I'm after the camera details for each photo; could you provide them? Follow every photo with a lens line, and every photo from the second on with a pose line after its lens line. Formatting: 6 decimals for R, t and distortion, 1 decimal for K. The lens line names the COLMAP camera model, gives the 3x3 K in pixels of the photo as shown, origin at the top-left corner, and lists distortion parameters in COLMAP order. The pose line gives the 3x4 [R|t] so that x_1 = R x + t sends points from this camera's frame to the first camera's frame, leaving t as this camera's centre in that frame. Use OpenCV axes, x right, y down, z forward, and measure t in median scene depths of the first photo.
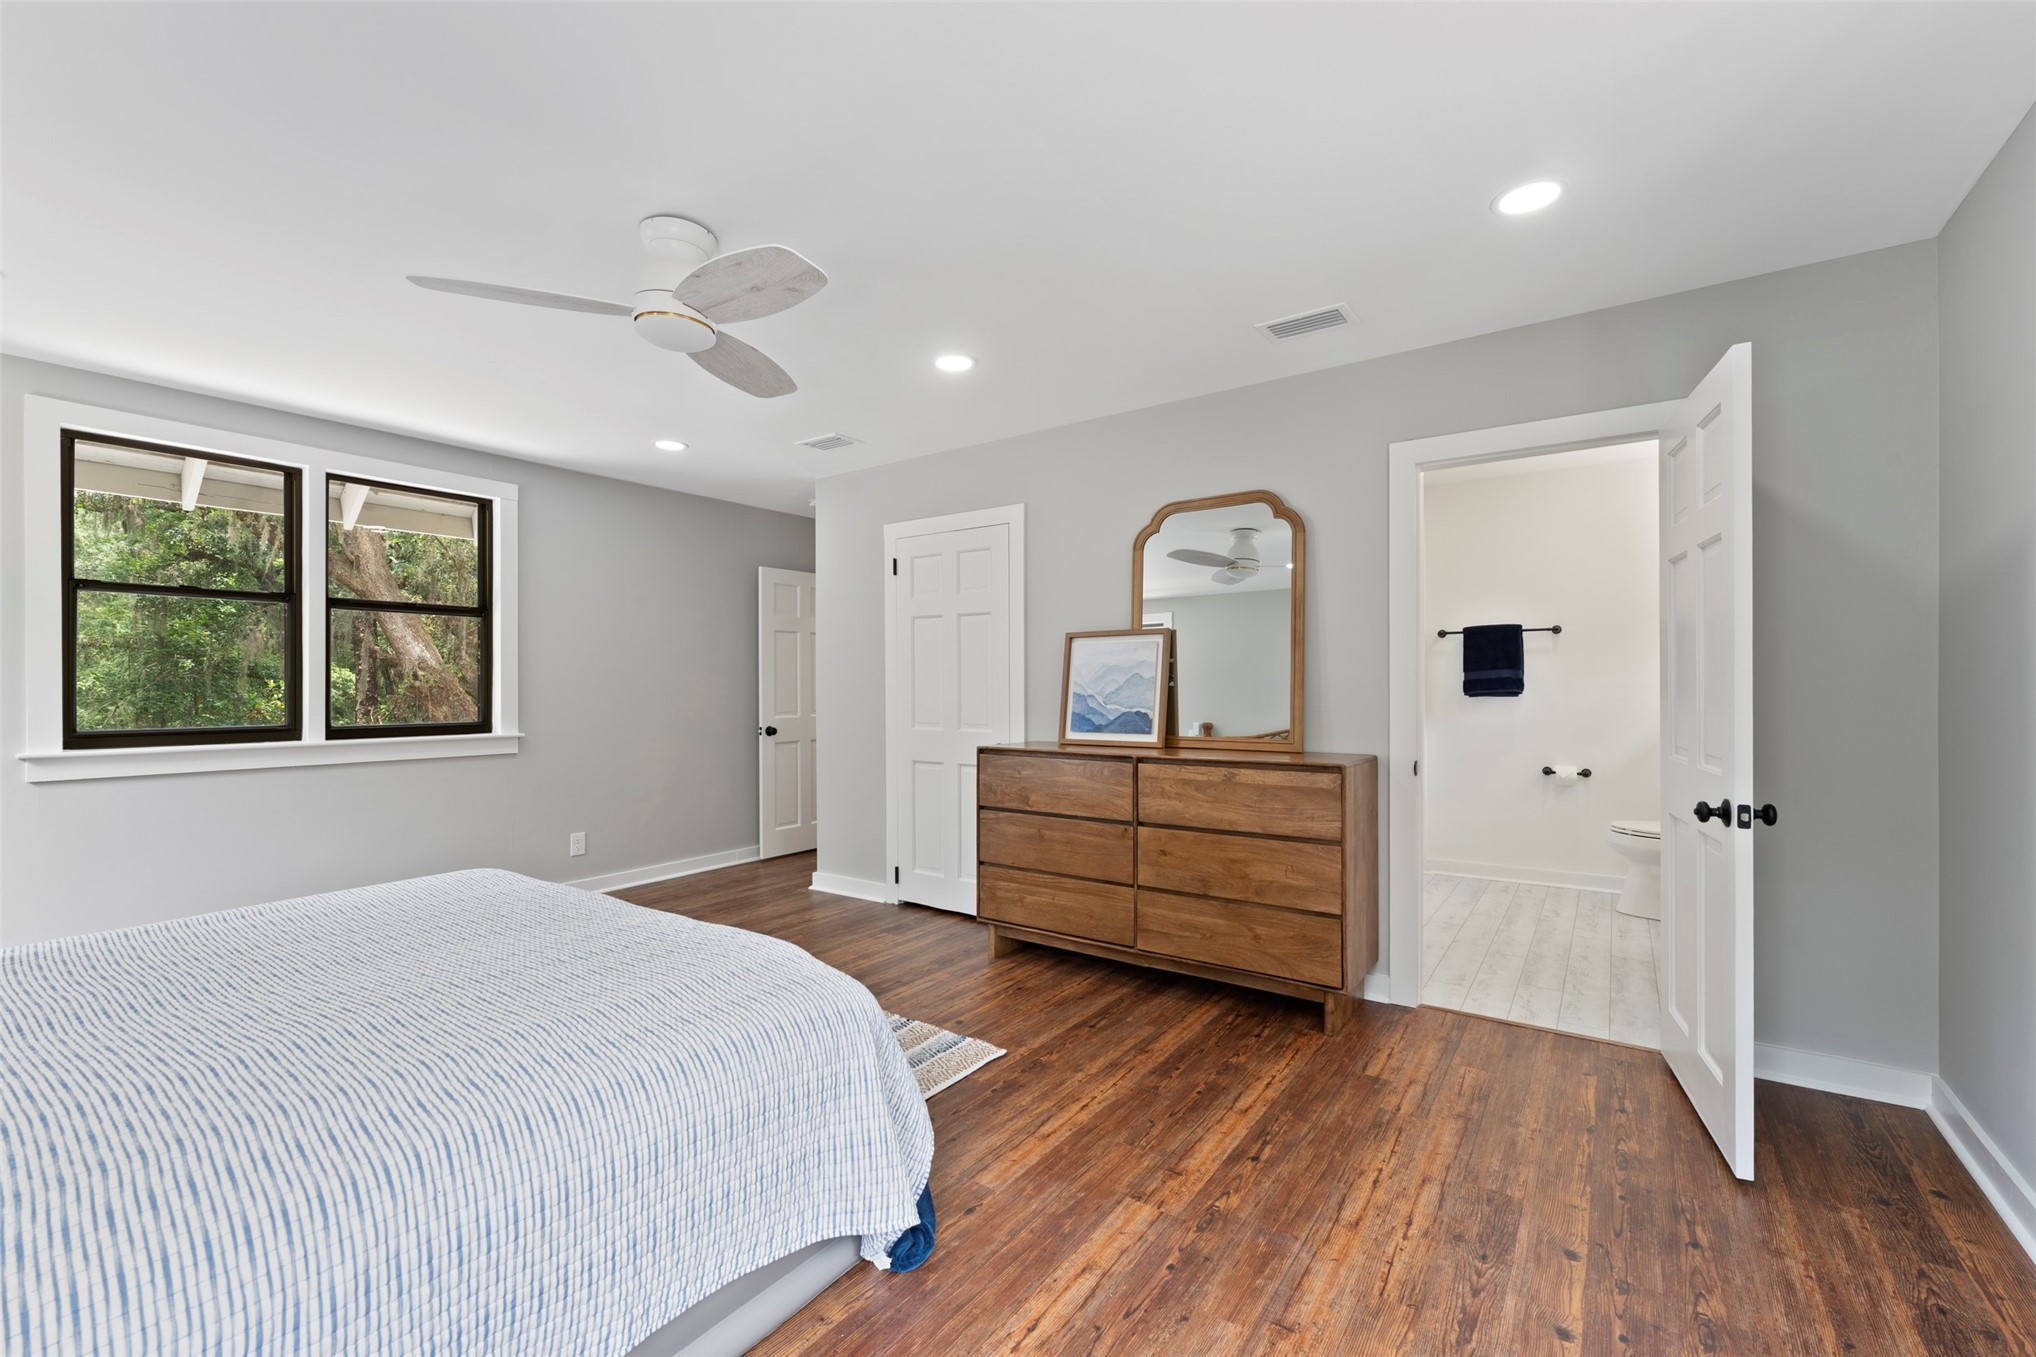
lens RADIAL K [[844.1, 0, 1015.2], [0, 844.1, 688.9], [0, 0, 1]] dist [0.000234, 0.000029]
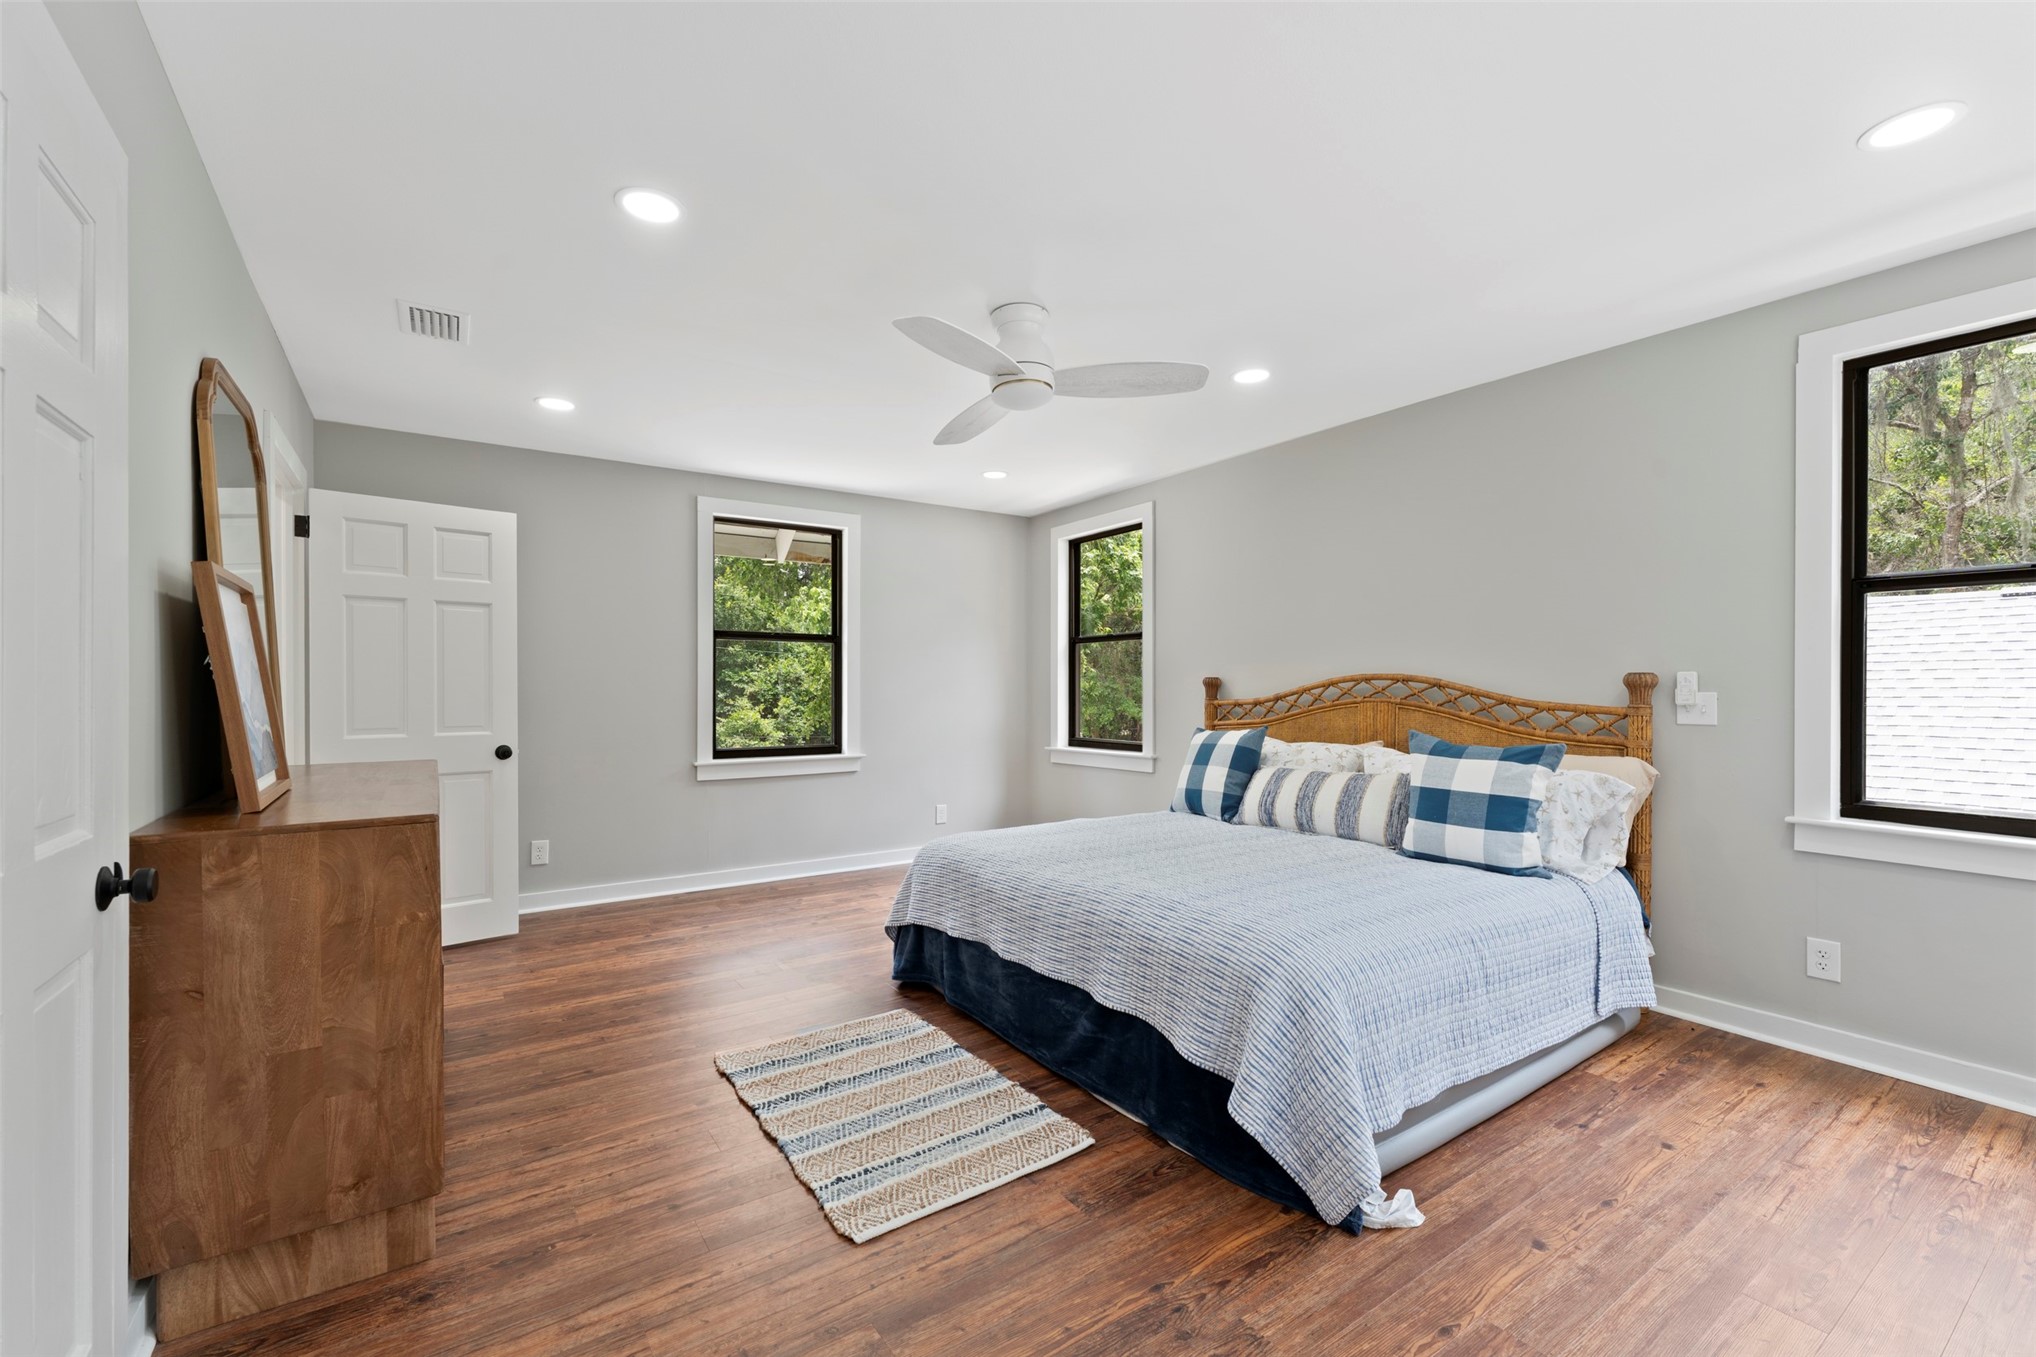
lens RADIAL K [[844.1, 0, 1015.2], [0, 844.1, 688.9], [0, 0, 1]] dist [0.000234, 0.000029]
pose [[-0.941500, -0.019509, 0.336448, -0.703196], [-0.019631, 0.999803, 0.003040, -0.027788], [-0.336441, -0.003743, -0.941697, 1.866744]]
